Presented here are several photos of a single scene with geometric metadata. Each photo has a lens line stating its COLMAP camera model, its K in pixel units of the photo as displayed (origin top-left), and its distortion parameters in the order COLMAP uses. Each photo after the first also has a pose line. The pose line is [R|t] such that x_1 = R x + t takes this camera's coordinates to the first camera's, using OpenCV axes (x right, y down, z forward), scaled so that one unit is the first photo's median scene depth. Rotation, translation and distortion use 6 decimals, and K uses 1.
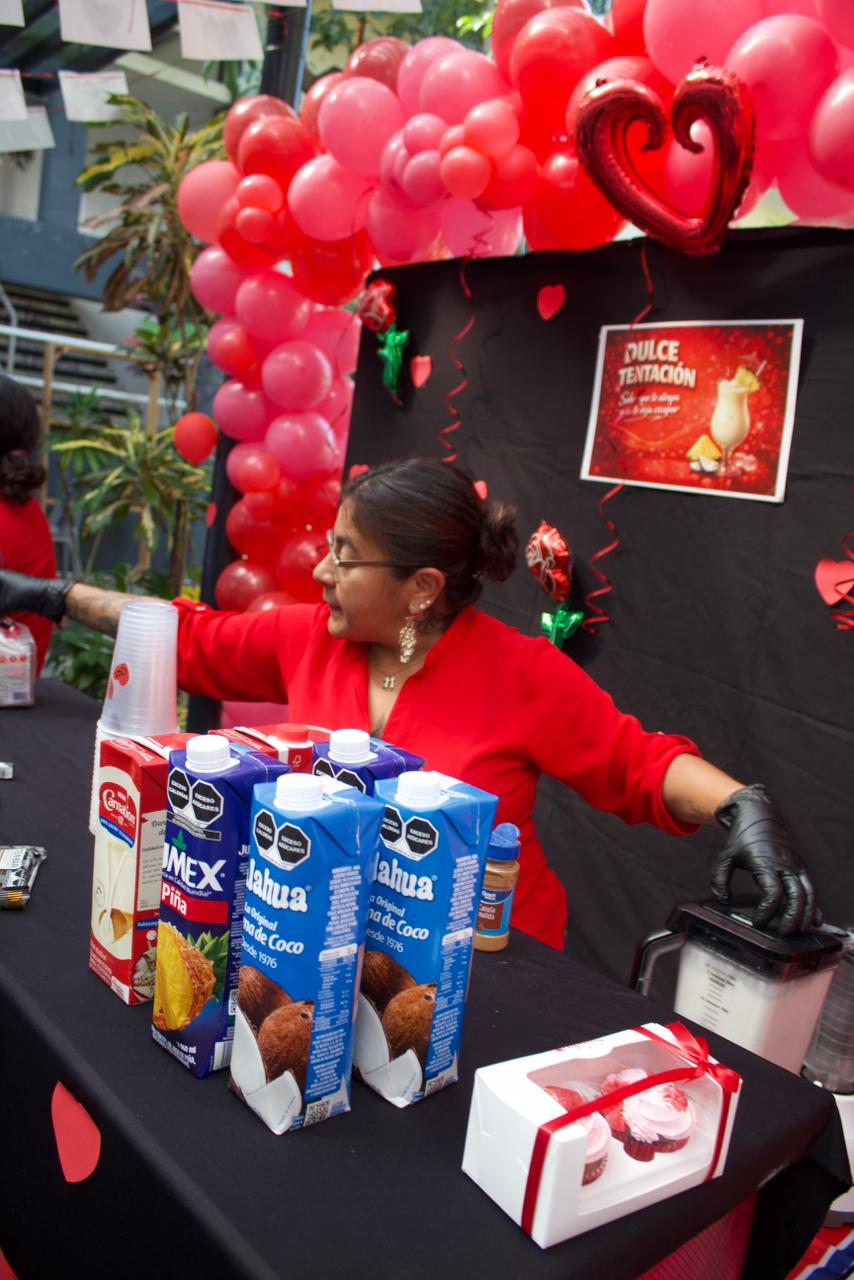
lens RADIAL K [[1066.8, 0, 427.4], [0, 1066.8, 643.0], [0, 0, 1]] dist [-0.166526, 0.146559]
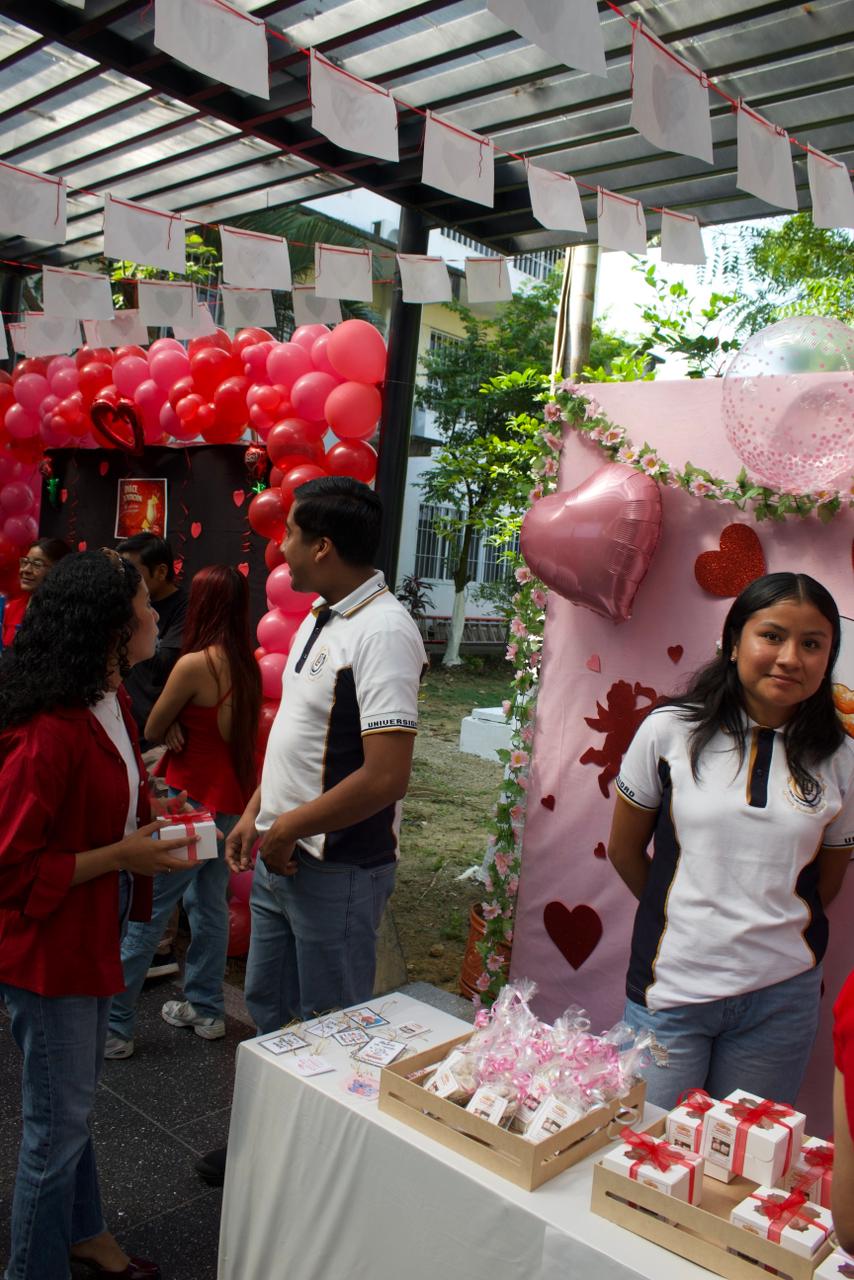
lens RADIAL K [[1058.5, 0, 427.0], [0, 1058.5, 640.0], [0, 0, 1]] dist [-0.169022, 0.142864]
pose [[0.987008, -0.058207, 0.149758, 0.483847], [0.067493, 0.996051, -0.057685, 0.280604], [-0.145809, 0.067043, 0.987038, -1.544638]]
